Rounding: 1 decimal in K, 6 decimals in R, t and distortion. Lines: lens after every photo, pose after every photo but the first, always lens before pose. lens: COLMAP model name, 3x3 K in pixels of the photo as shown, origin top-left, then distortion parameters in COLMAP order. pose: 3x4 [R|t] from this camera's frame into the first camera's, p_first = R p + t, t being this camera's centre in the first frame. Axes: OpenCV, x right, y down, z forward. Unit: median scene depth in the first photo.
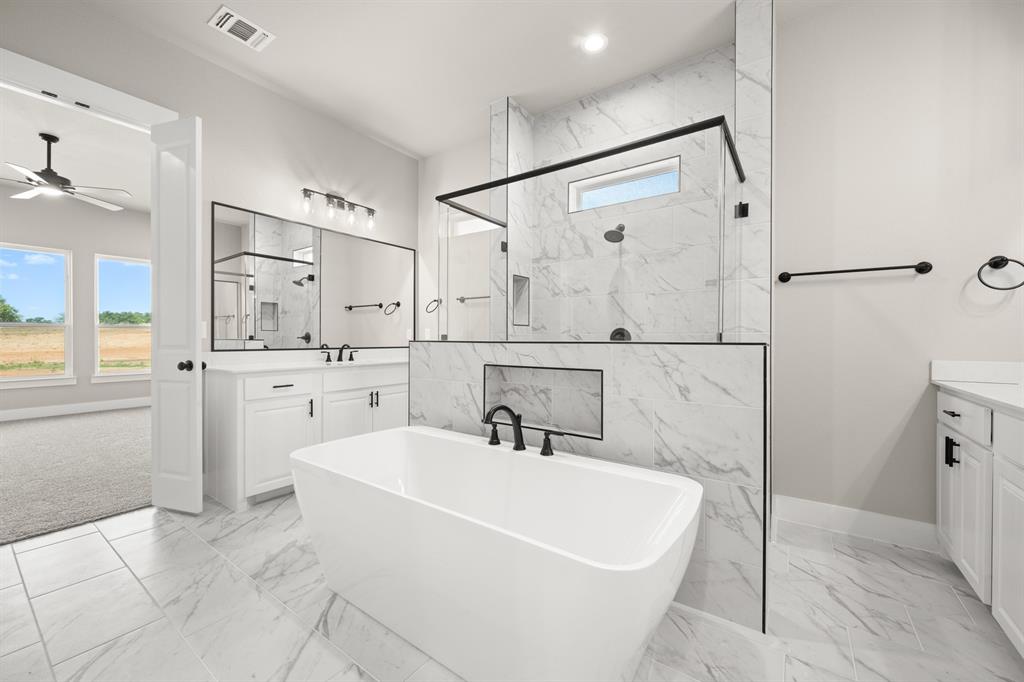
lens RADIAL K [[401.9, 0, 515.6], [0, 401.9, 339.5], [0, 0, 1]] dist [0.002996, -0.000266]
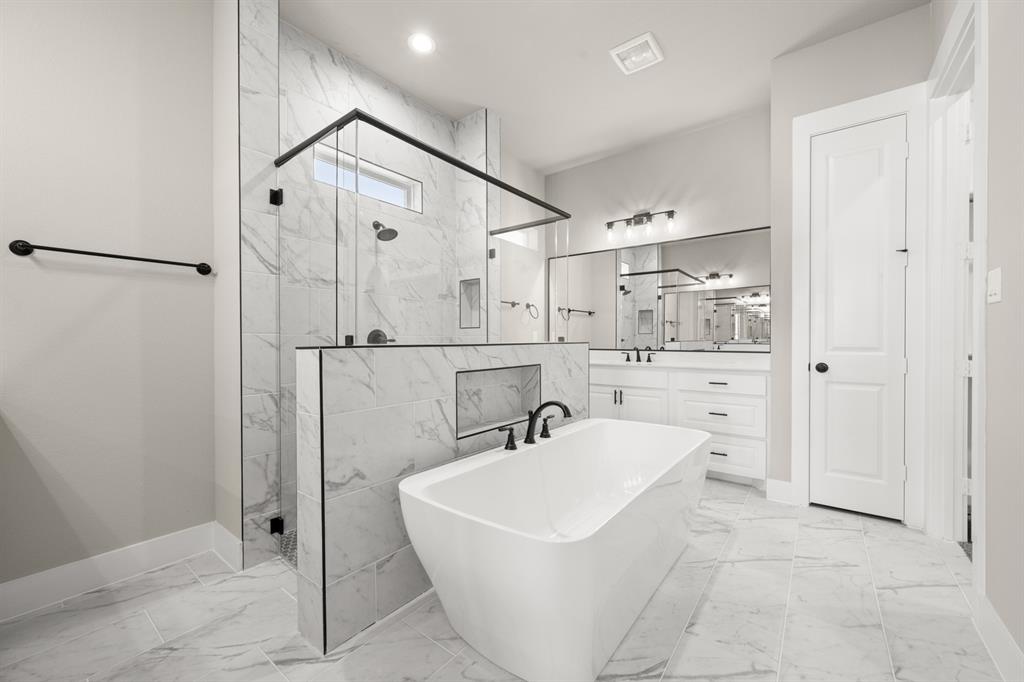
lens RADIAL K [[401.9, 0, 515.9], [0, 401.9, 341.3], [0, 0, 1]] dist [0.002996, -0.000266]
pose [[0.034646, -0.005265, 0.999386, -0.909138], [0.007806, 0.999957, 0.004997, -0.004707], [-0.999369, 0.007628, 0.034685, 0.847234]]
